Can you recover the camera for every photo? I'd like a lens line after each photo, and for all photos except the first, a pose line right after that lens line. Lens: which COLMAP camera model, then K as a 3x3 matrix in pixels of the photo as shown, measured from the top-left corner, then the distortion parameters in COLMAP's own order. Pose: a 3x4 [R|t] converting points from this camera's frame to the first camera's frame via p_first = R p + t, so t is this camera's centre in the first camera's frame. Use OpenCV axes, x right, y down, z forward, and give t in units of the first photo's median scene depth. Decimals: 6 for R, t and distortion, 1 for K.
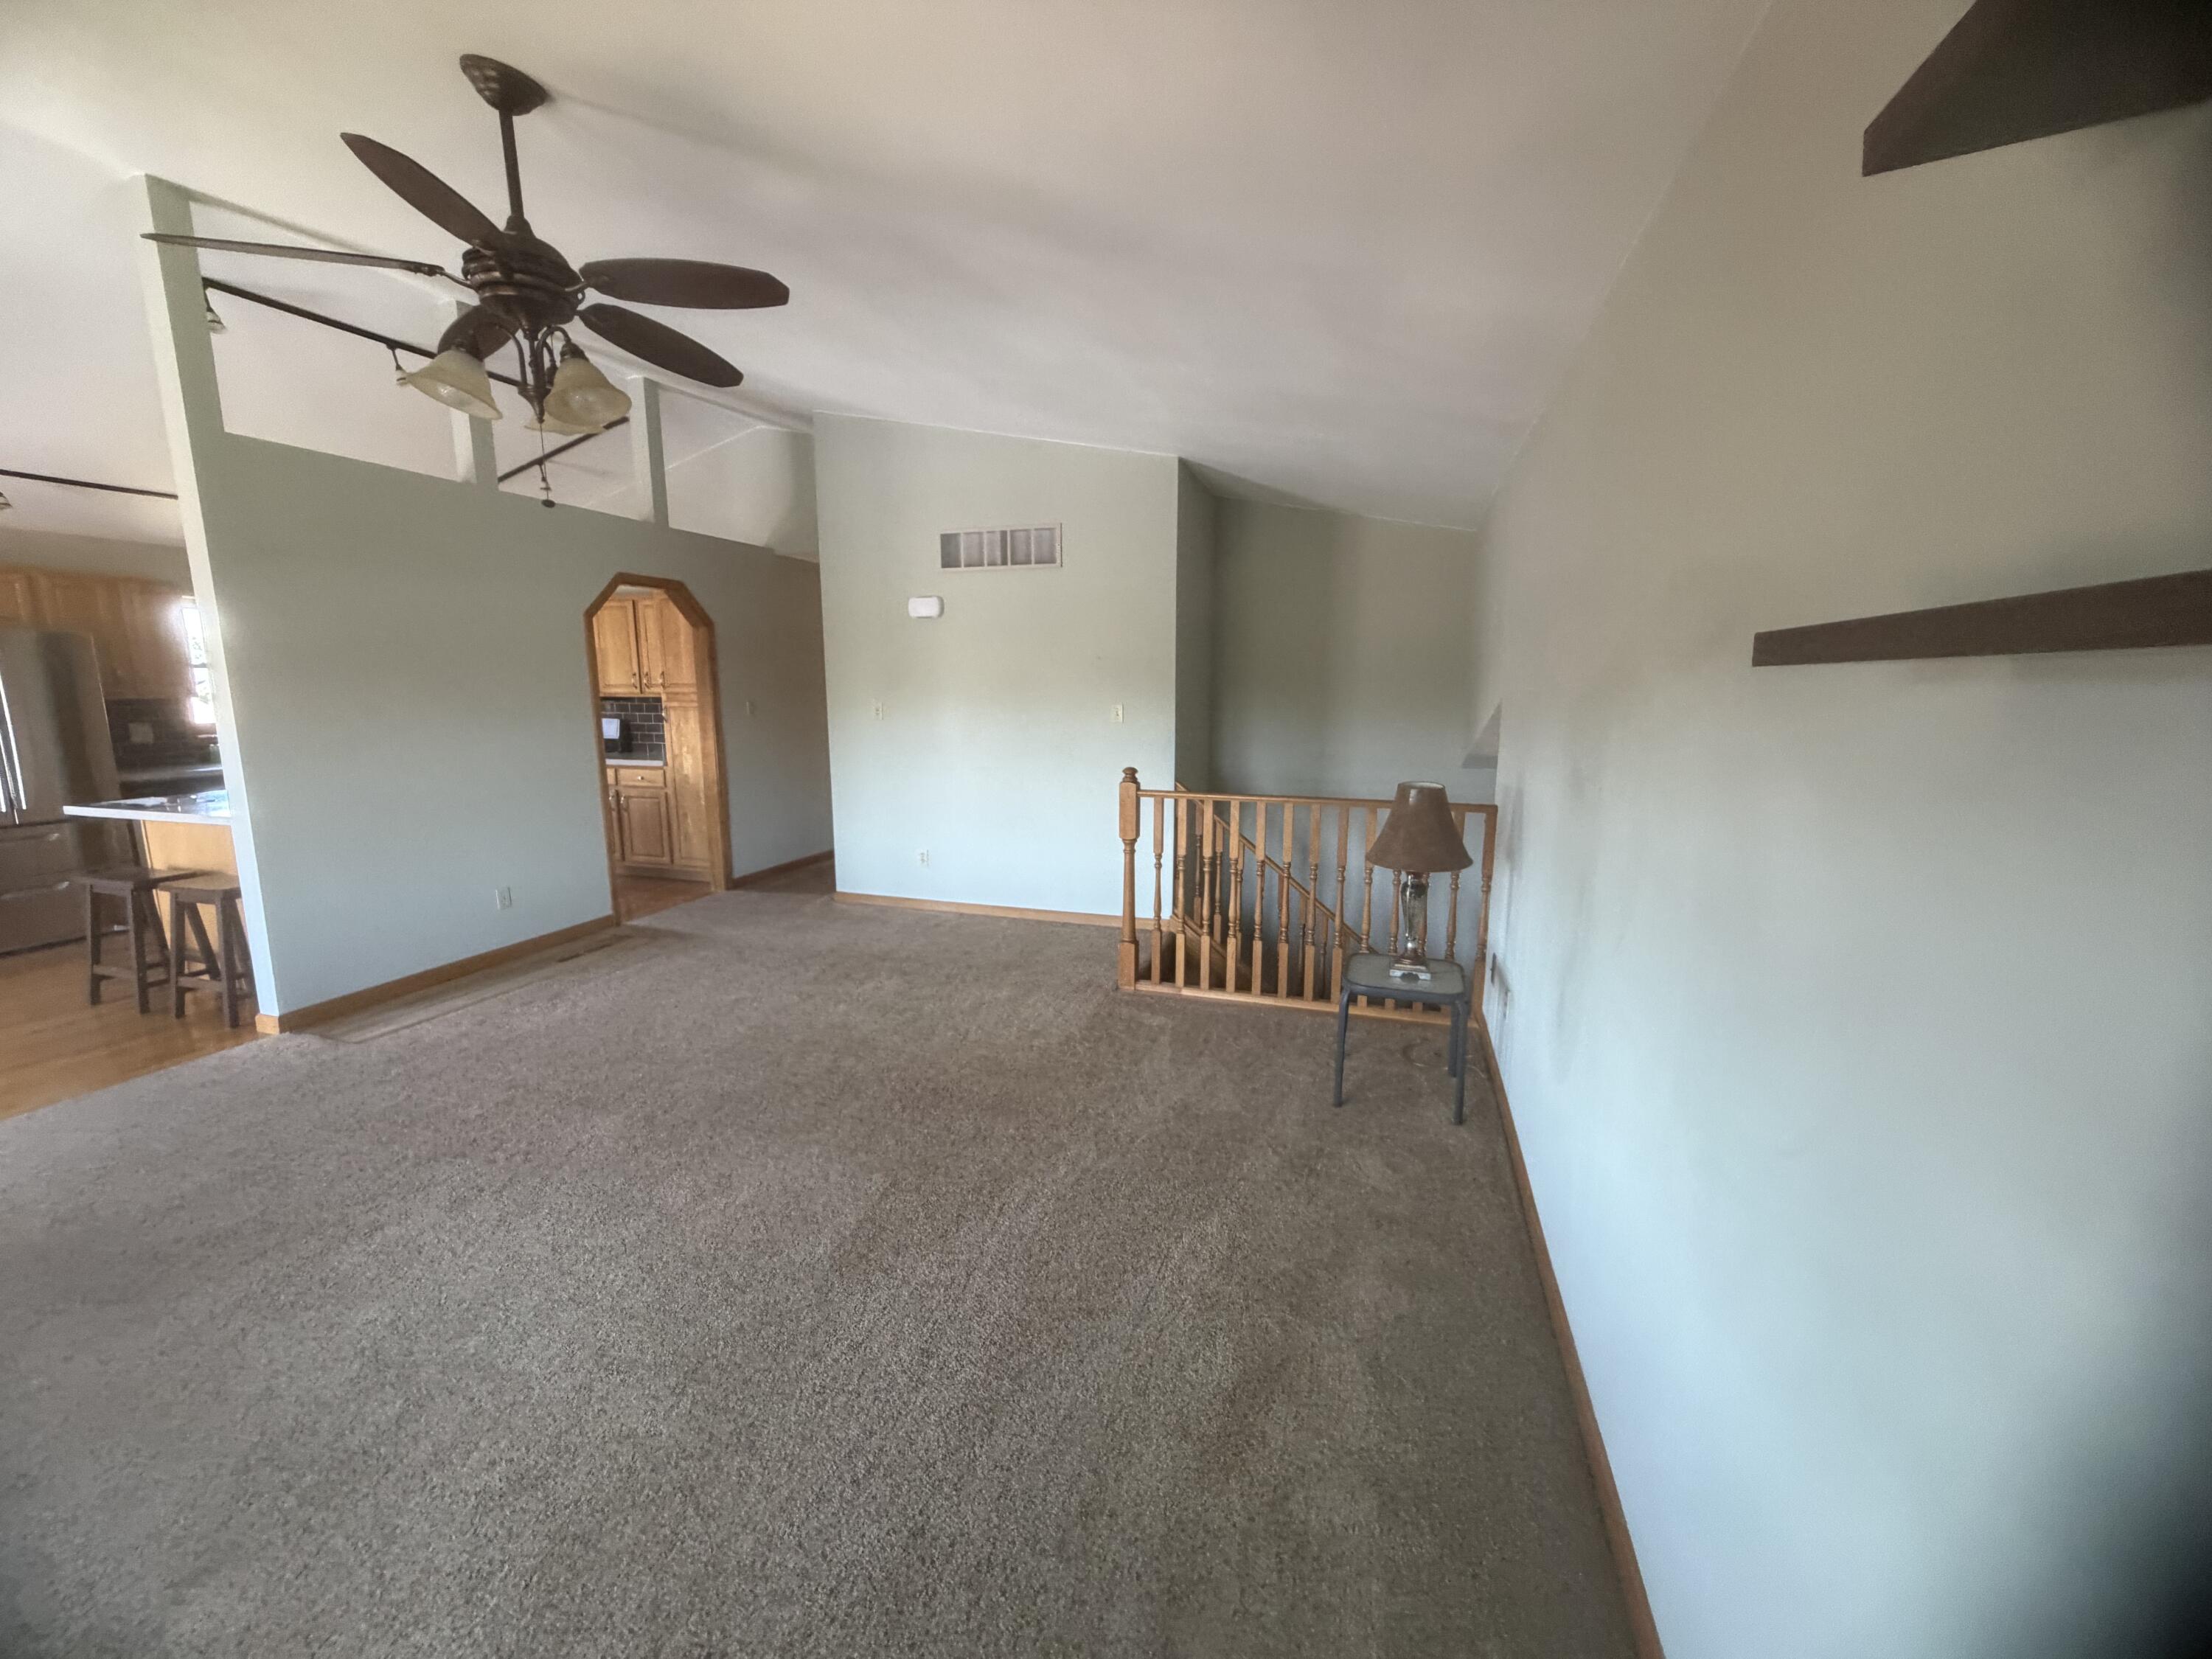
lens RADIAL K [[880.7, 0, 1099.2], [0, 880.7, 829.5], [0, 0, 1]] dist [0.000135, 0.000002]
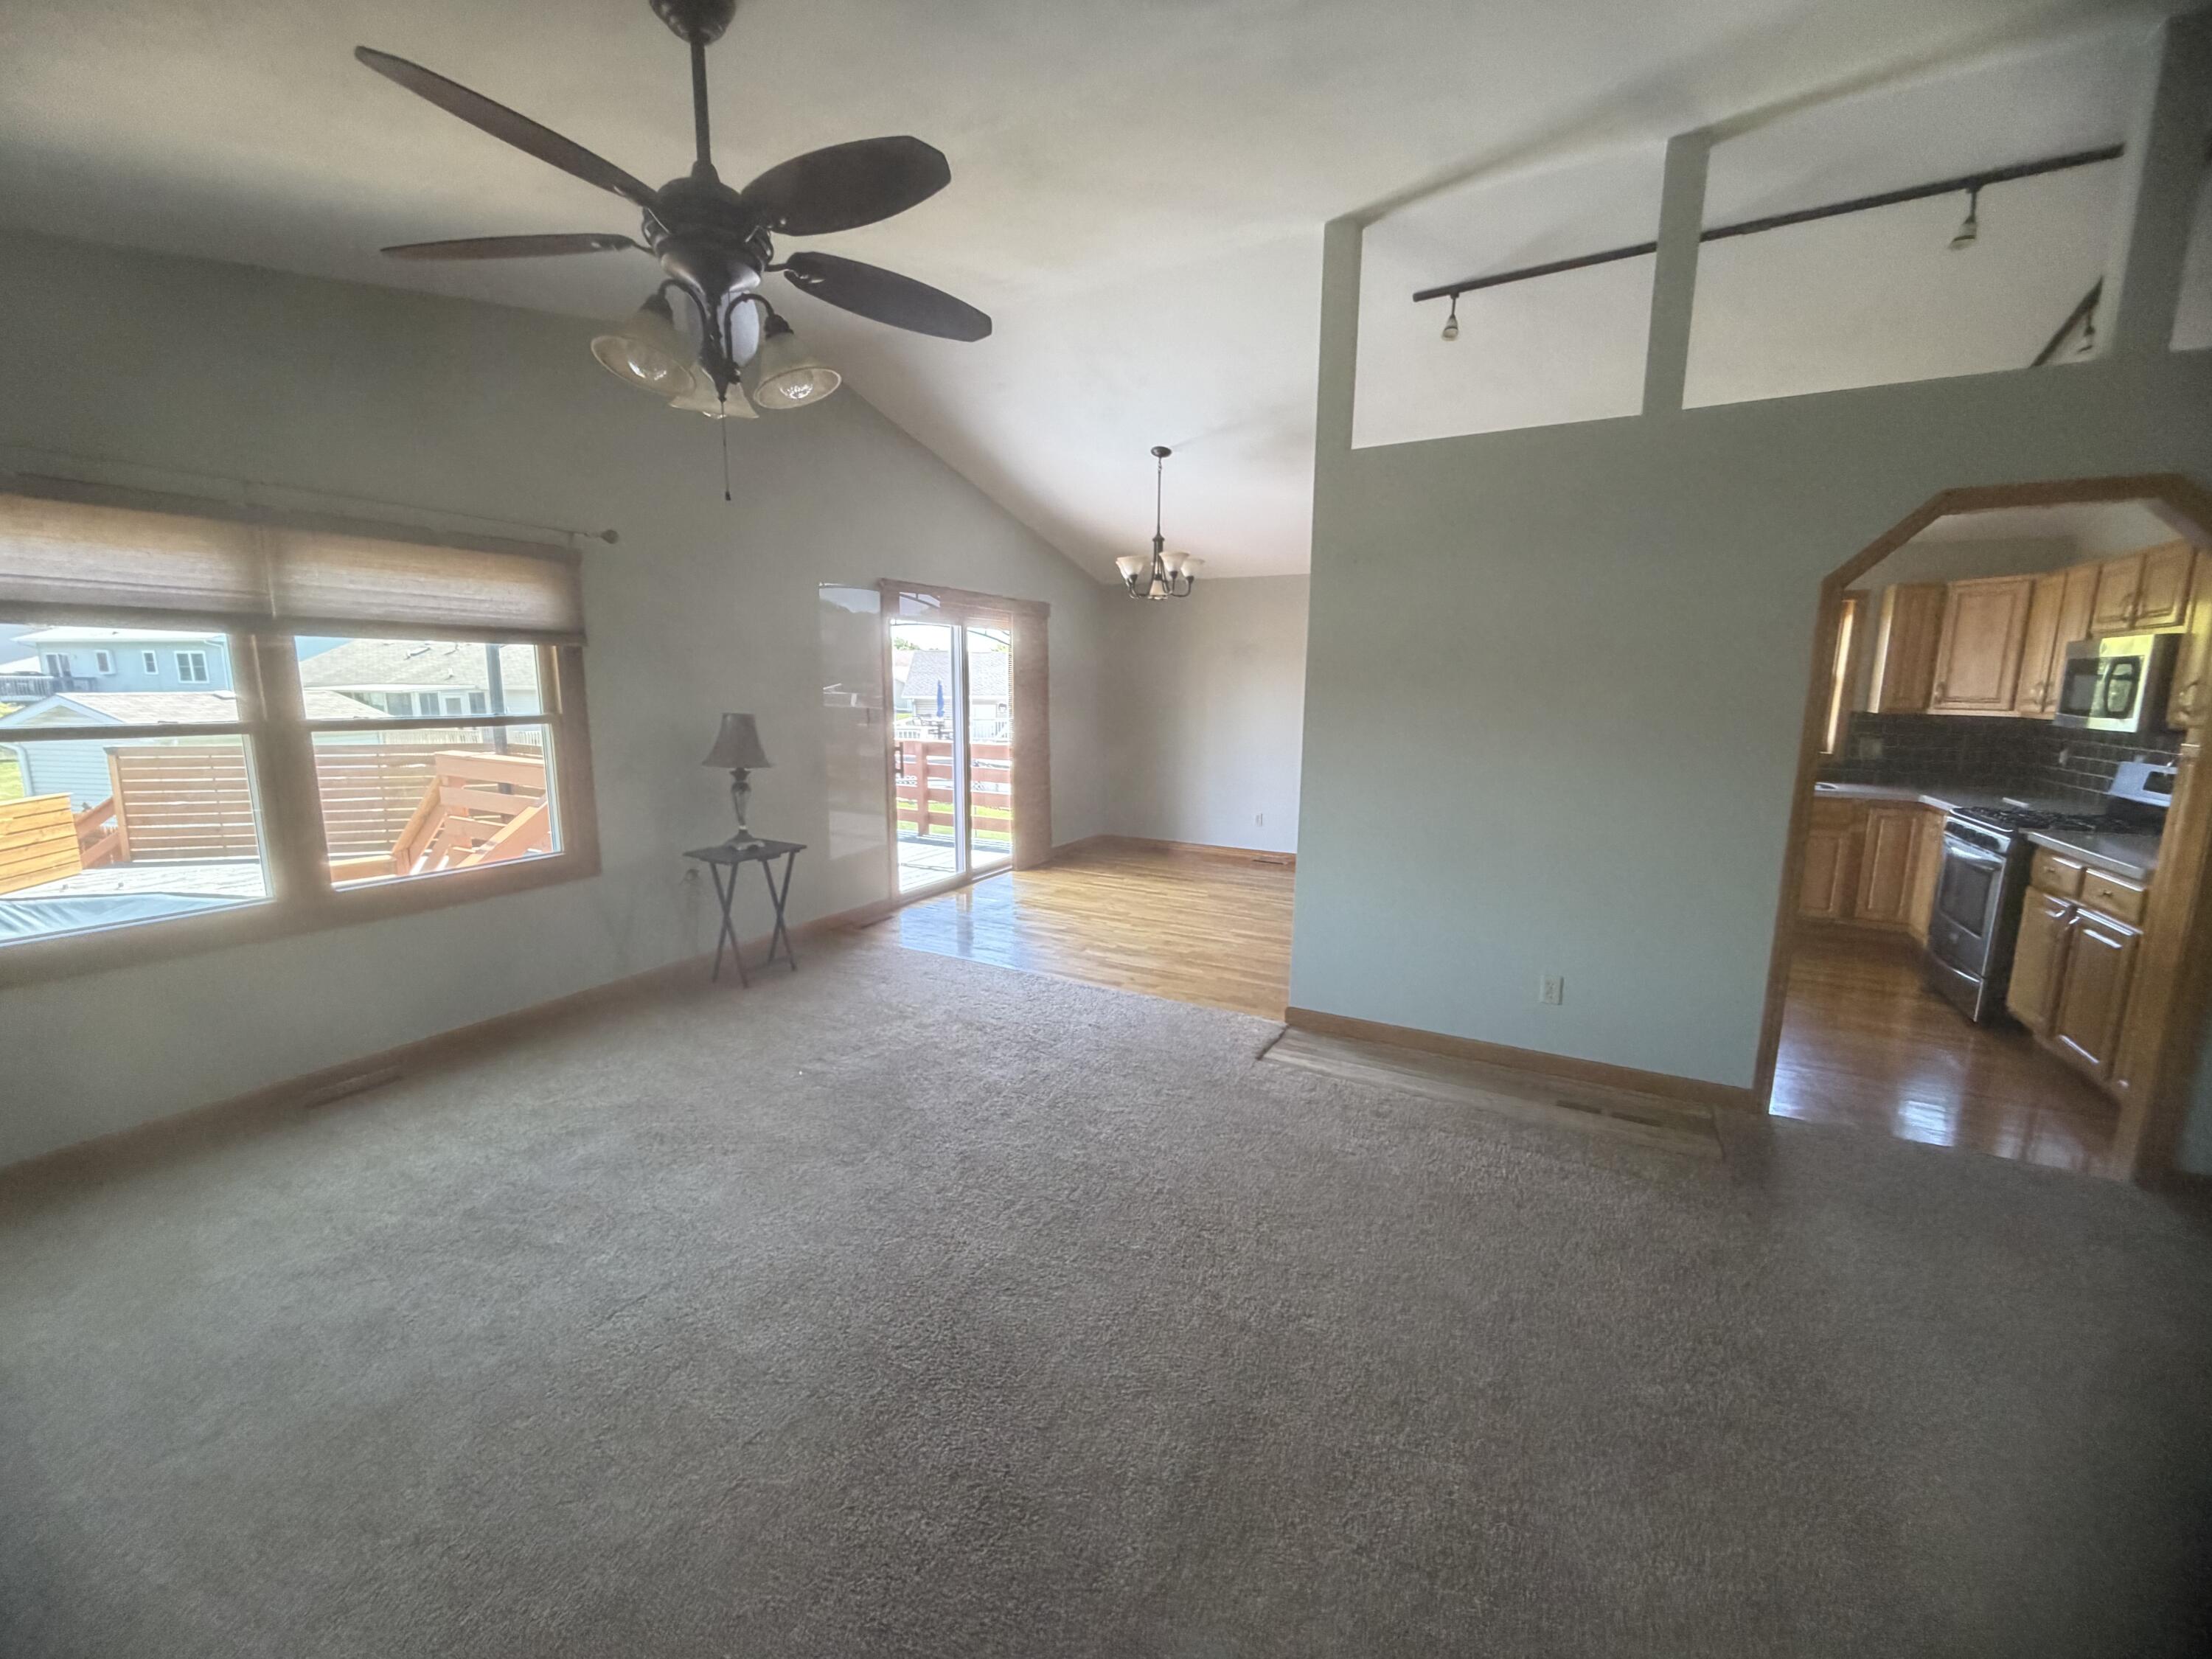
lens RADIAL K [[879.8, 0, 1098.7], [0, 879.8, 829.4], [0, 0, 1]] dist [-0.001602, 0.000082]
pose [[-0.192781, 0.162269, -0.967731, 0.107139], [-0.166461, 0.966528, 0.195228, -0.158903], [0.967019, 0.198725, -0.159317, 0.862729]]
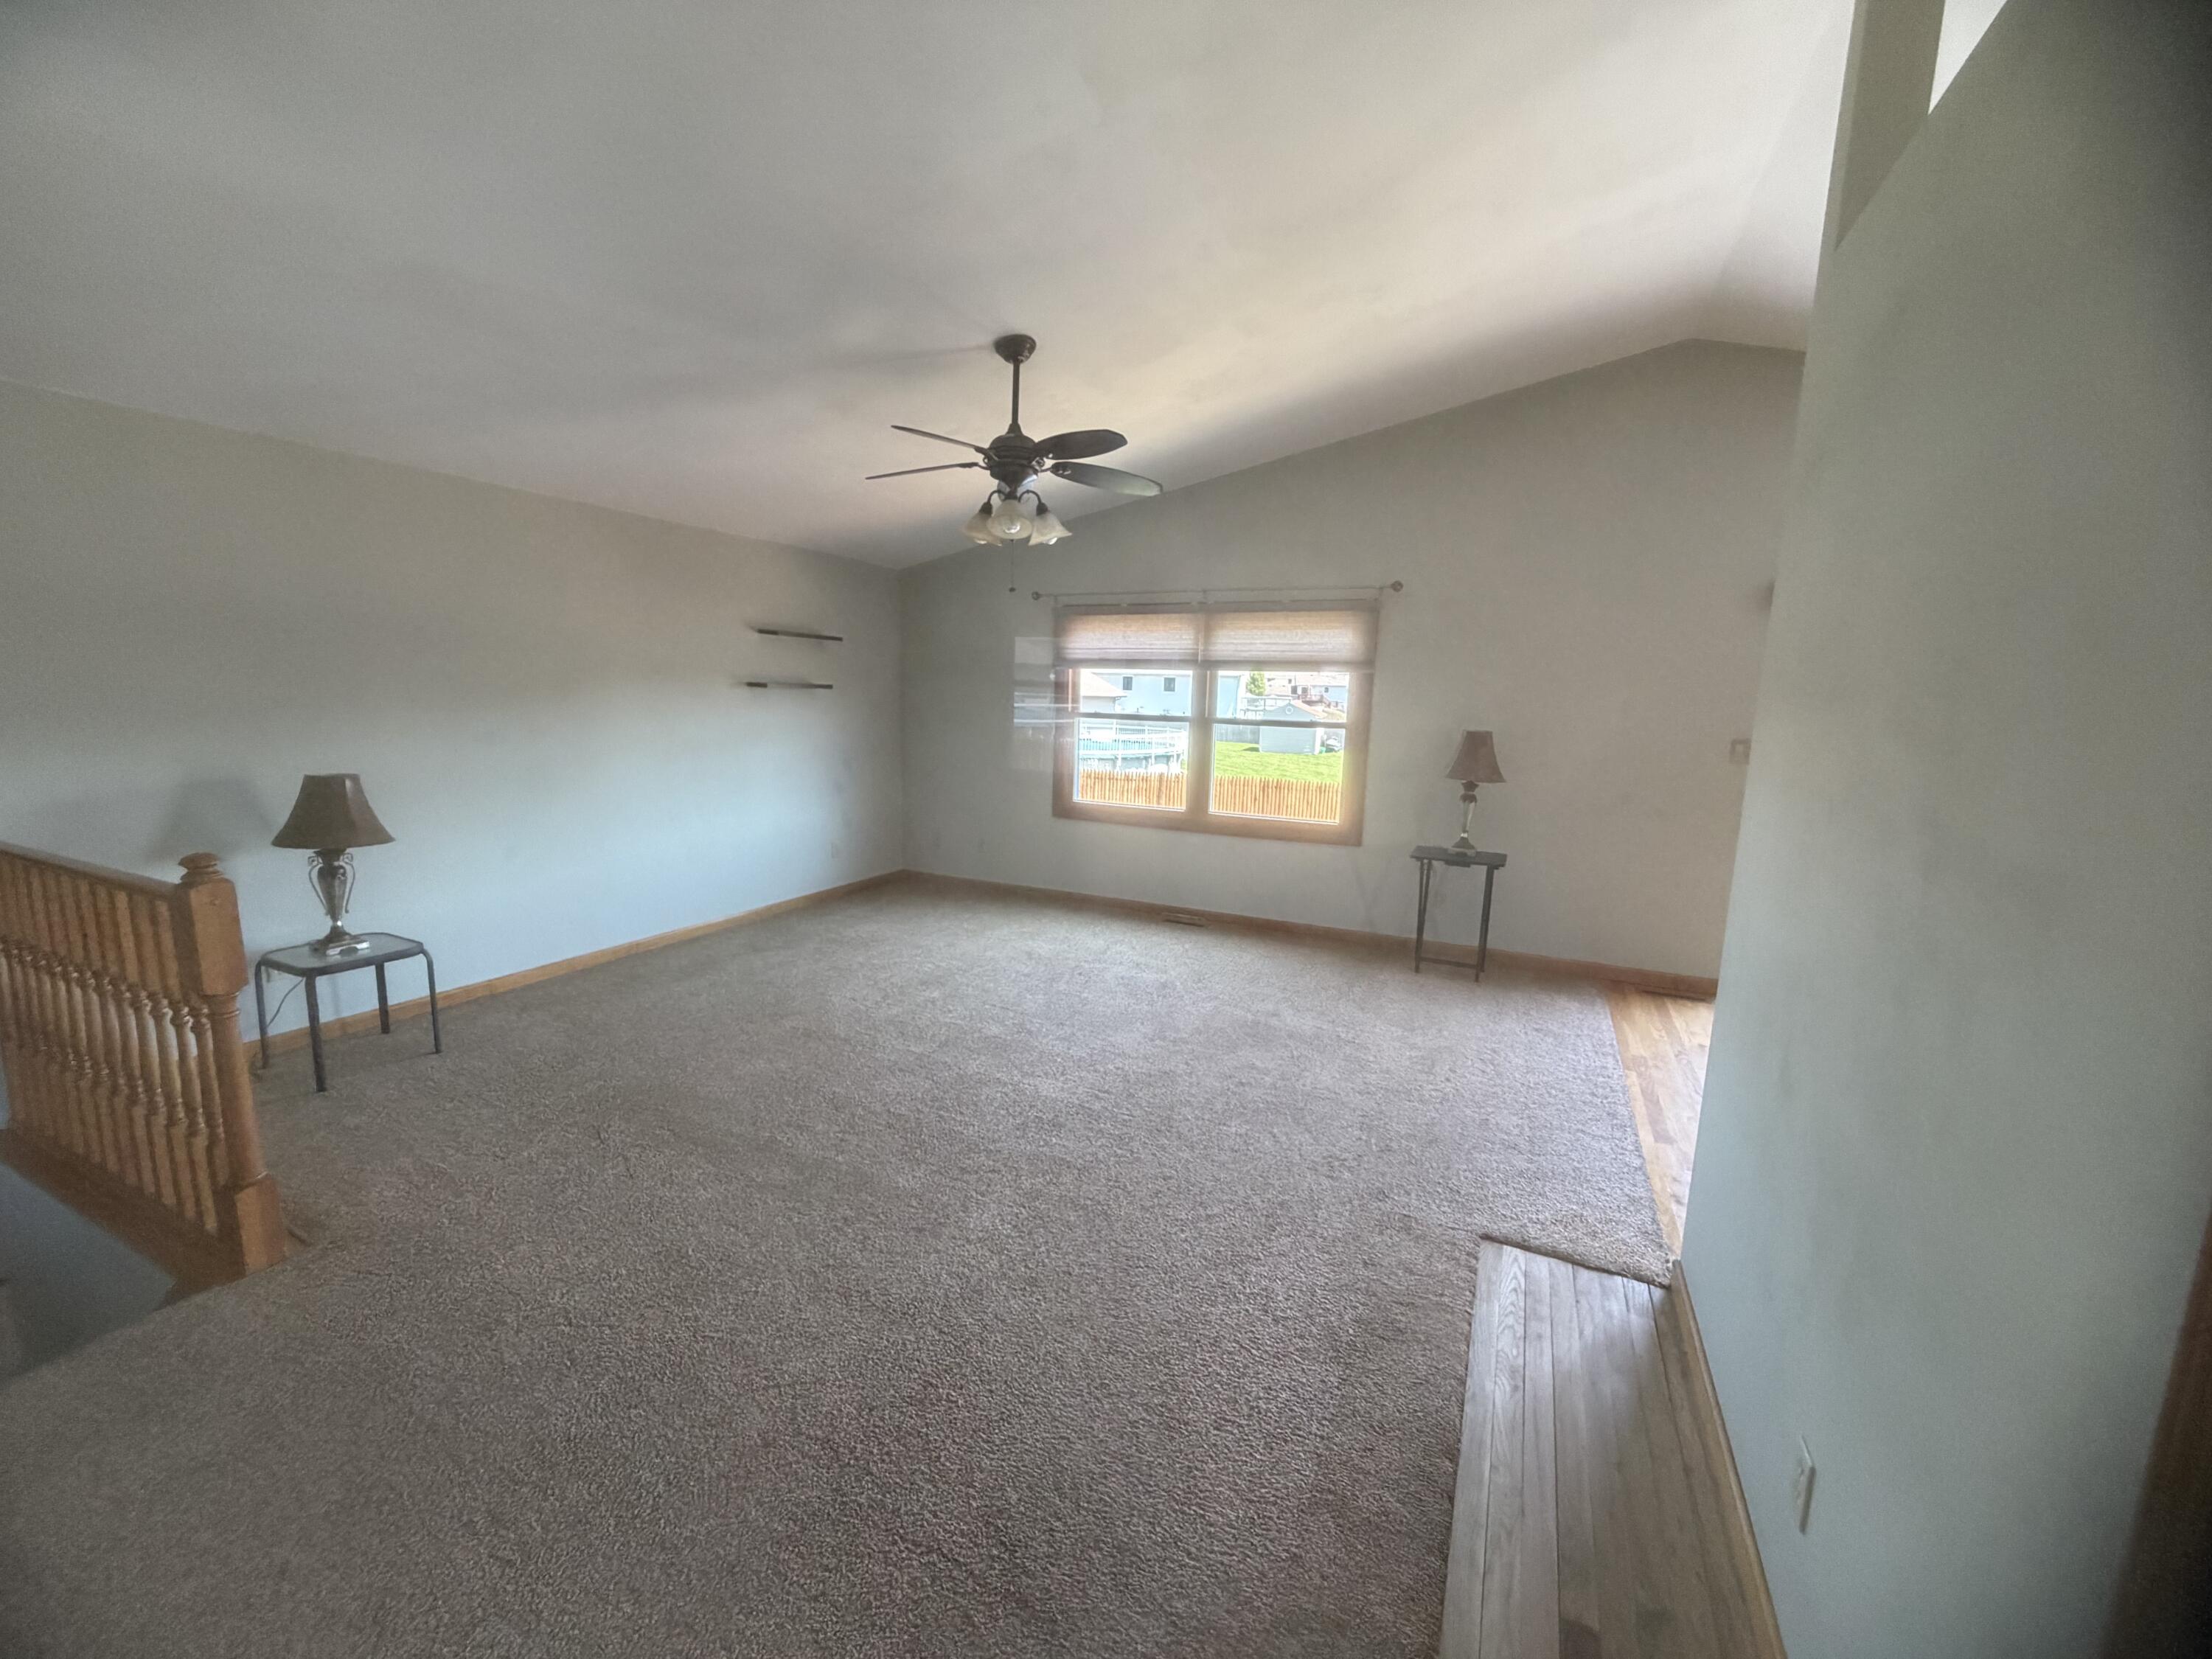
lens RADIAL K [[880.7, 0, 1099.2], [0, 880.7, 829.5], [0, 0, 1]] dist [0.000135, 0.000002]
pose [[-0.990095, -0.045307, 0.132886, -0.568379], [-0.001737, 0.950381, 0.311082, -0.255032], [-0.140386, 0.307770, -0.941047, 1.475253]]
